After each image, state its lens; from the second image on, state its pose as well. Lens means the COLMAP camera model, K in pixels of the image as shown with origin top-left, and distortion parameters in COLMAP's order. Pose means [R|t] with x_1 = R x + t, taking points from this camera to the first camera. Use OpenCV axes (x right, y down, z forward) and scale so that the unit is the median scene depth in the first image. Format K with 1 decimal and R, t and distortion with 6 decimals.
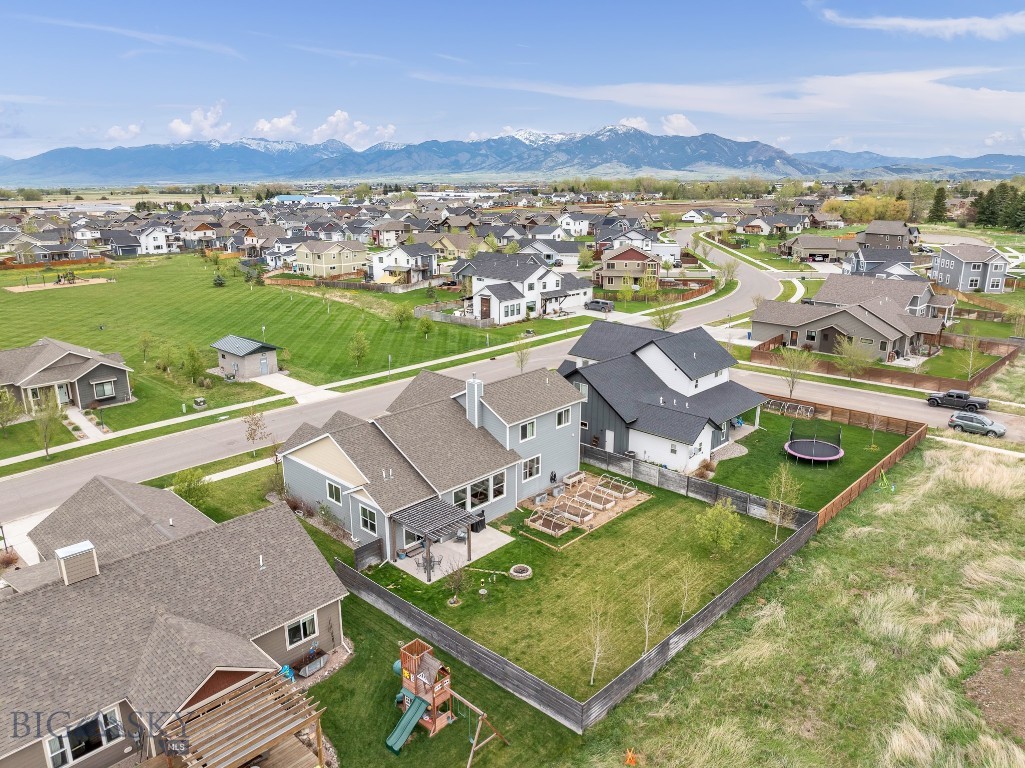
lens RADIAL K [[717.9, 0, 512.5], [0, 717.9, 384.0], [0, 0, 1]] dist [-0.037221, -0.001475]
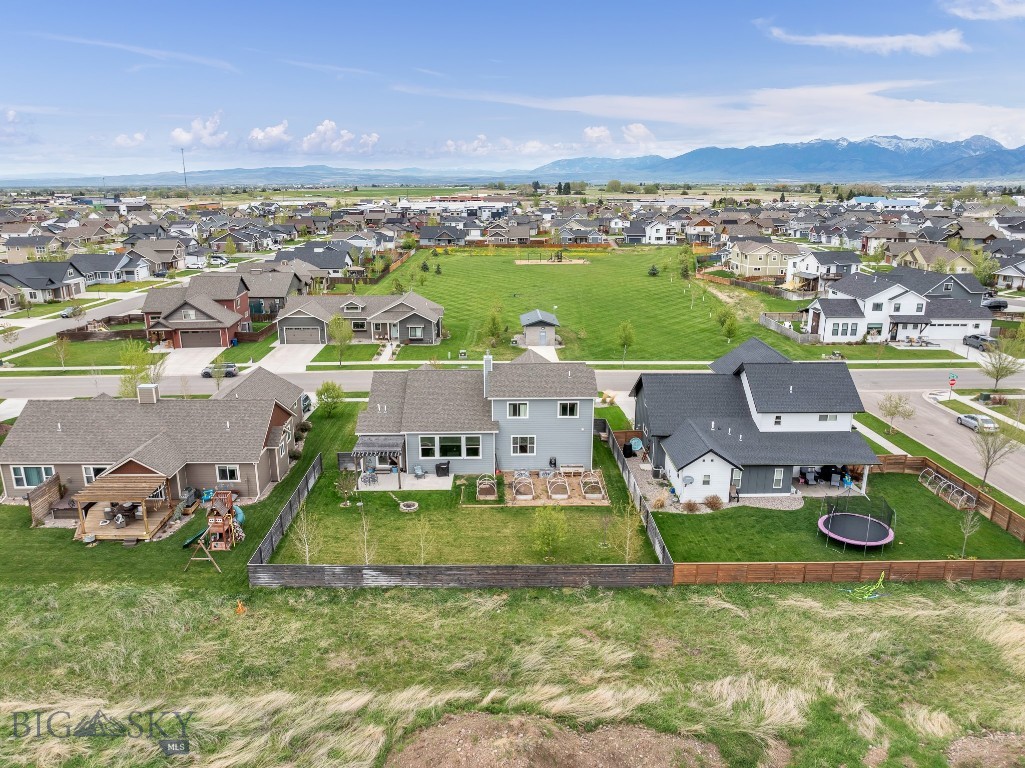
lens RADIAL K [[714.9, 0, 512.5], [0, 714.9, 384.0], [0, 0, 1]] dist [-0.034558, -0.001813]
pose [[0.702237, 0.196884, -0.684178, 0.342995], [-0.195248, 0.977414, 0.080866, -0.027996], [0.684647, 0.076798, 0.724818, 0.081801]]
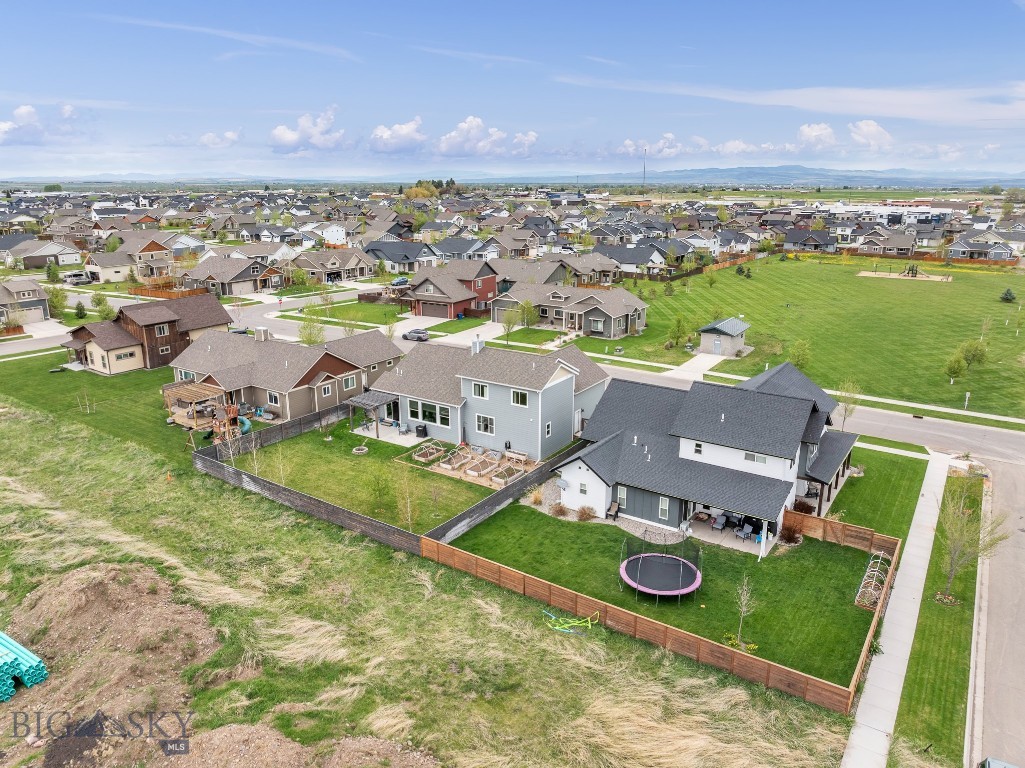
lens RADIAL K [[714.9, 0, 512.5], [0, 714.9, 384.0], [0, 0, 1]] dist [-0.034558, -0.001813]
pose [[0.163715, 0.272460, -0.948137, 0.522942], [-0.269454, 0.936908, 0.222706, -0.102187], [0.948995, 0.219019, 0.226801, 0.345354]]
